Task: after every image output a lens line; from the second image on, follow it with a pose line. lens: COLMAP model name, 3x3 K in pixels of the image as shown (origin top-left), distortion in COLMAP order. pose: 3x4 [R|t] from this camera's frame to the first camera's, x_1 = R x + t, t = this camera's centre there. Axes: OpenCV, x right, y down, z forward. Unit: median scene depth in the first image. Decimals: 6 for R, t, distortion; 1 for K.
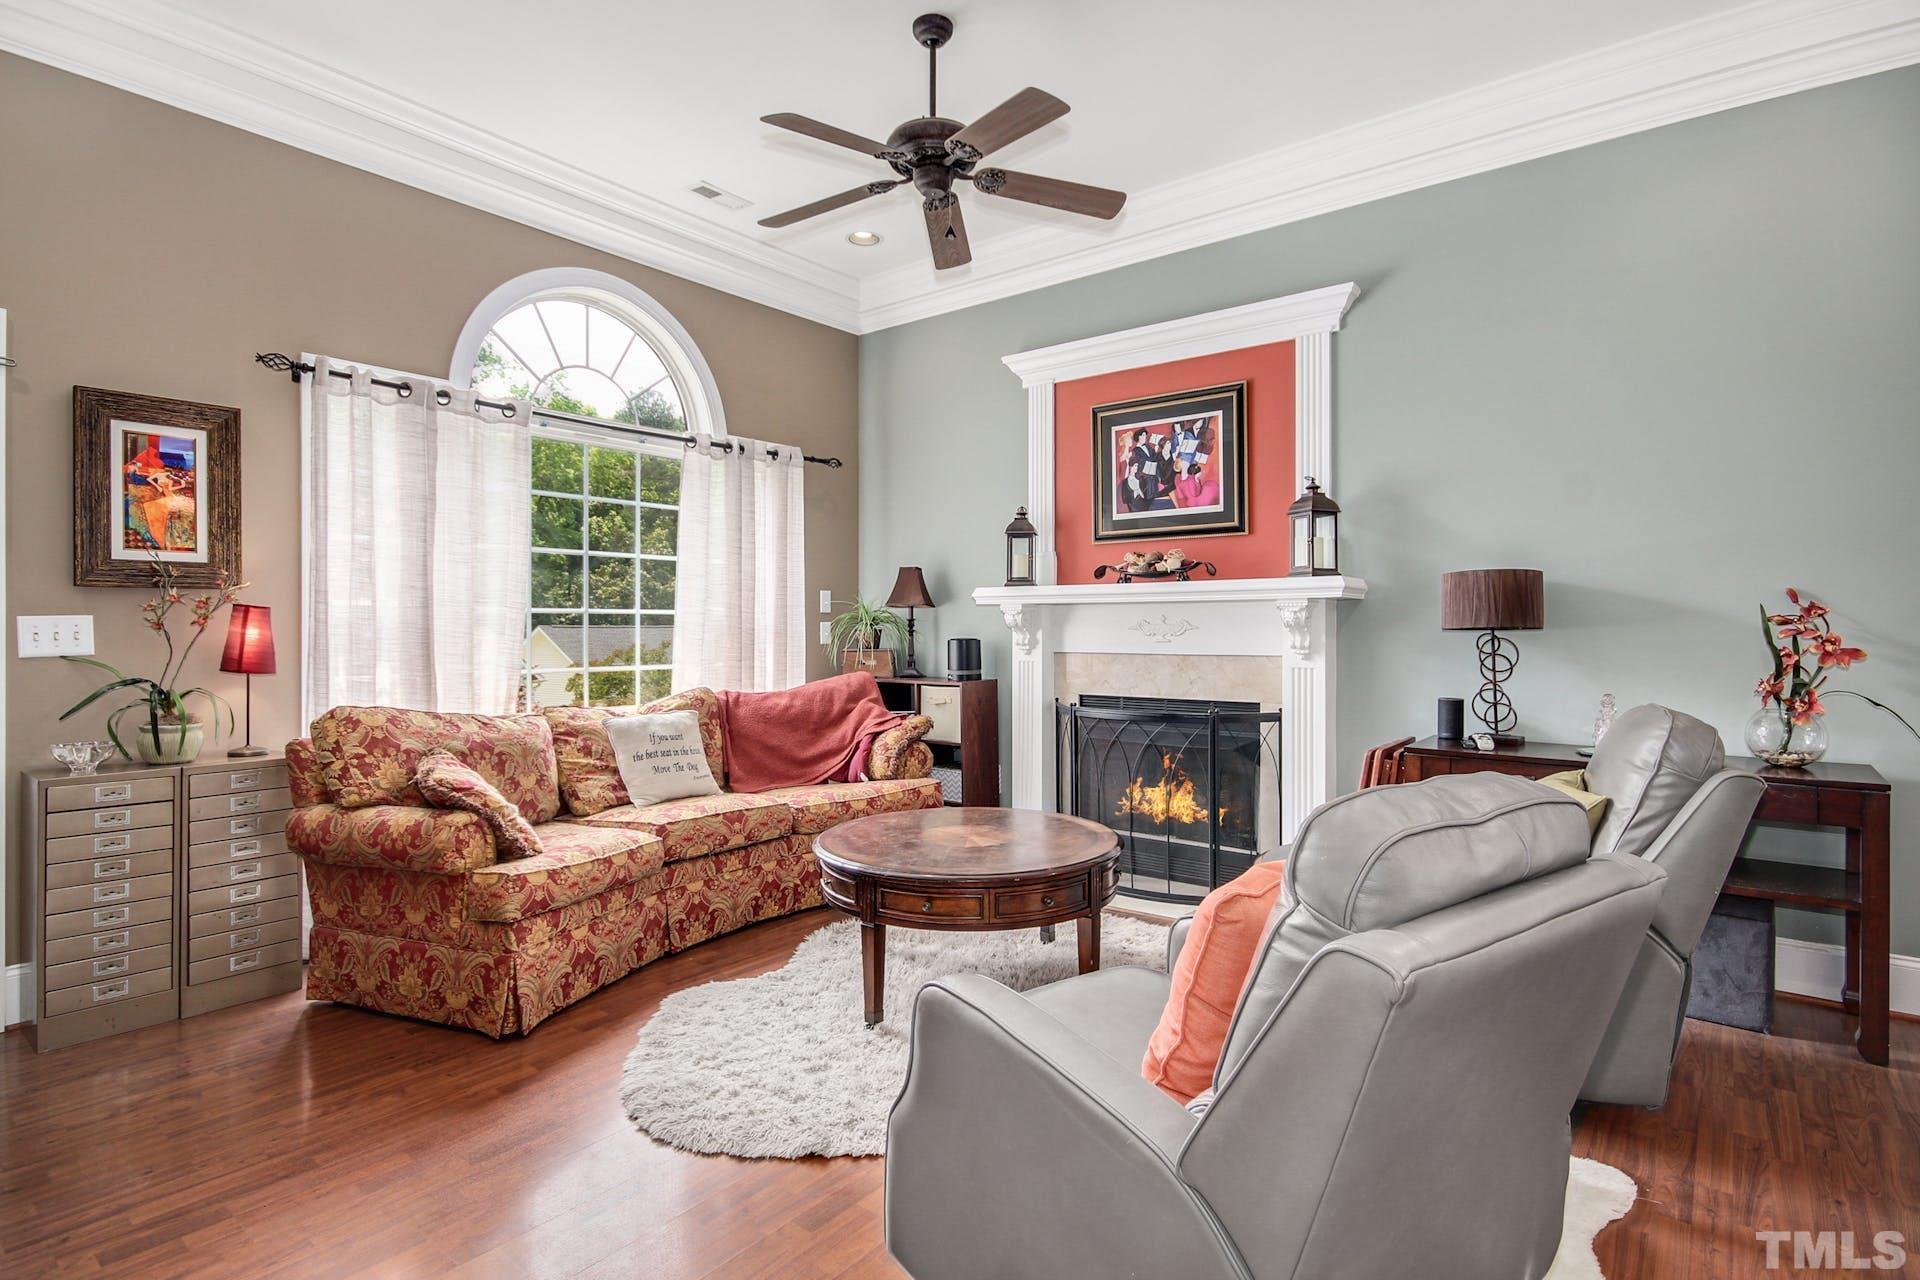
lens RADIAL K [[952.0, 0, 927.0], [0, 952.0, 606.8], [0, 0, 1]] dist [0.005869, 0.000482]
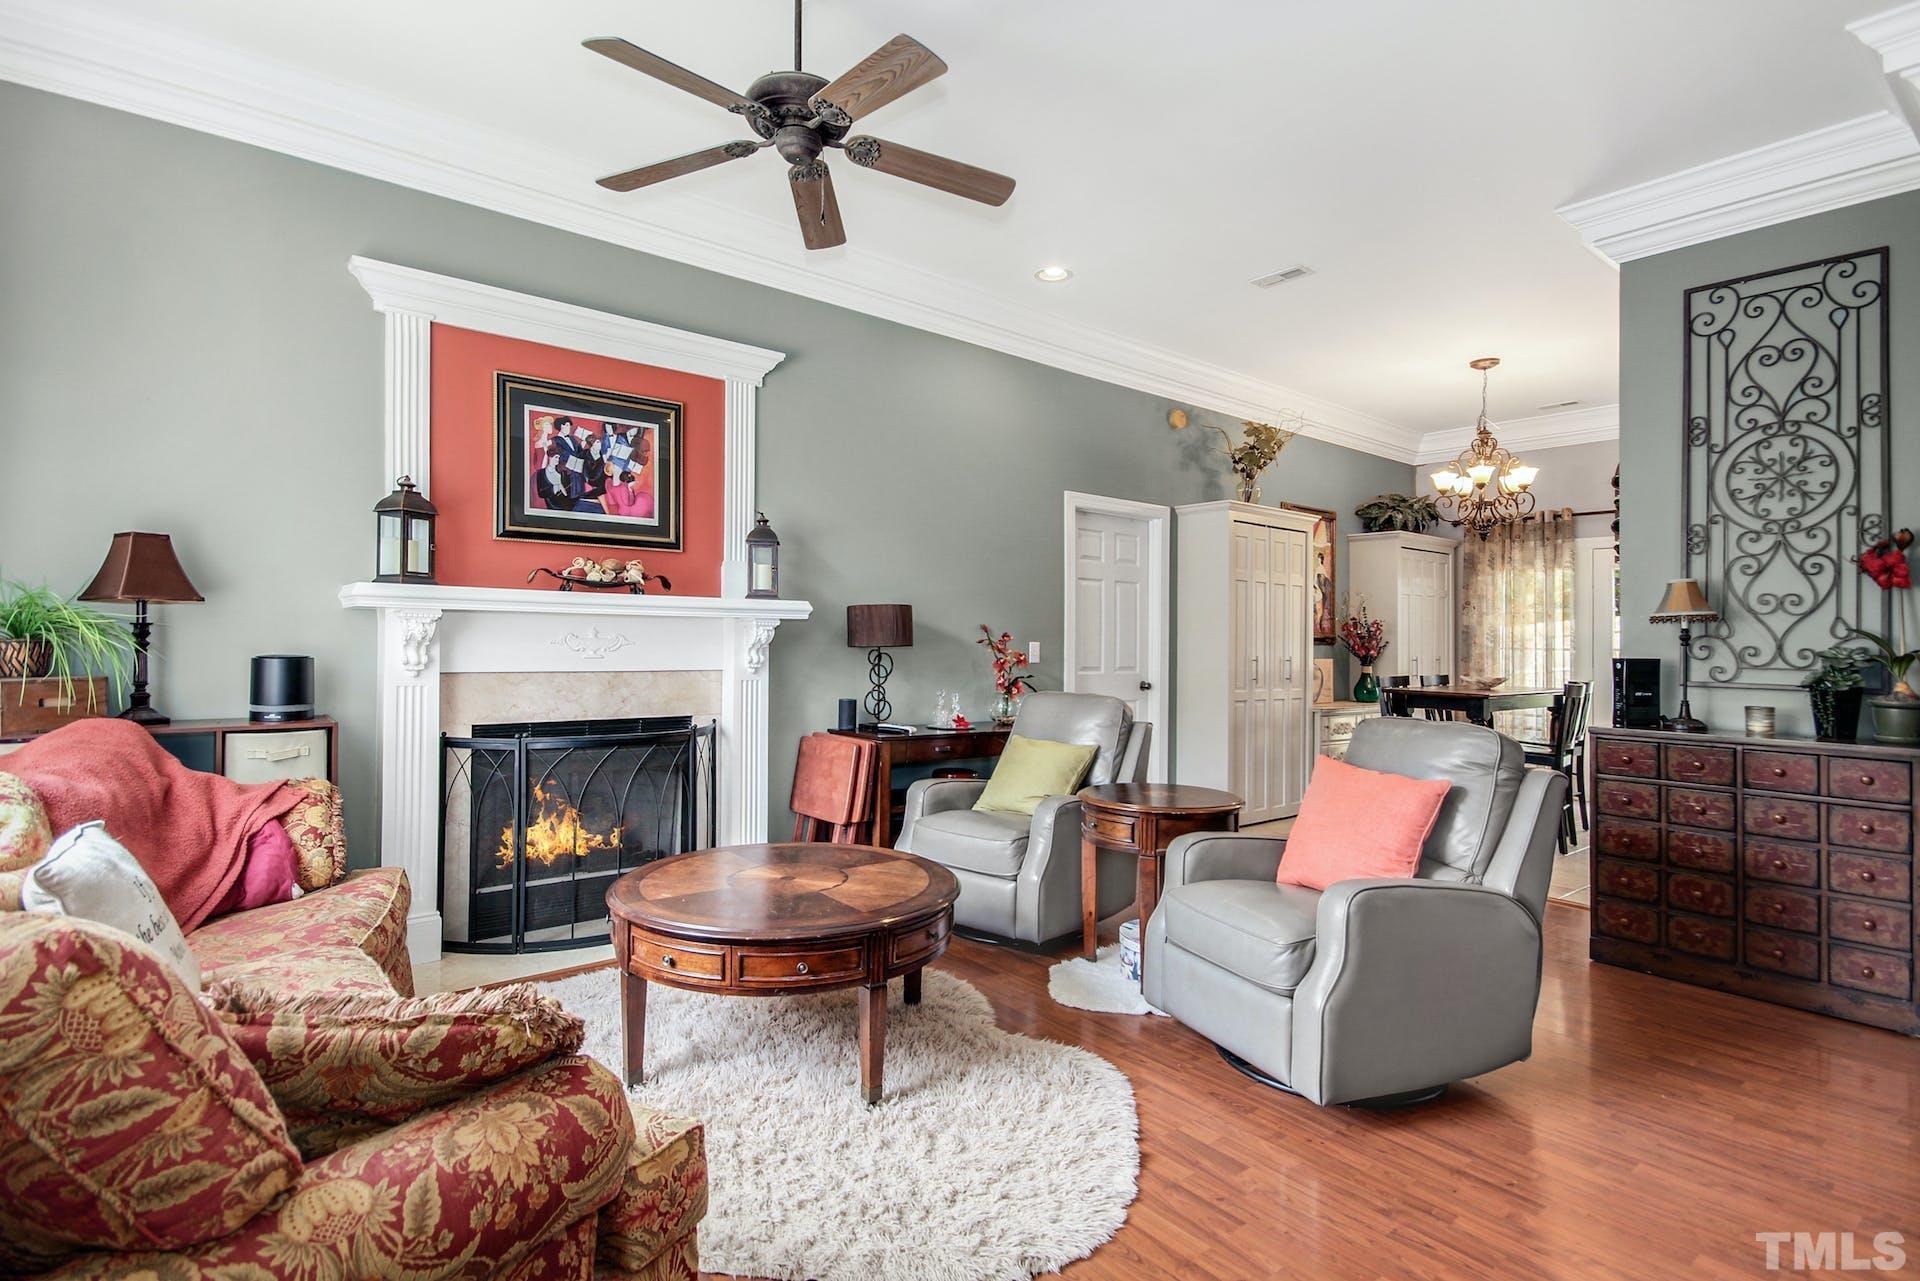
lens RADIAL K [[932.6, 0, 959.5], [0, 932.6, 589.2], [0, 0, 1]] dist [0.022576, -0.009395]
pose [[0.235291, 0.060638, 0.970032, -0.539572], [-0.033253, 0.997970, -0.054318, 0.008235], [-0.971356, -0.019476, 0.236830, 0.443801]]
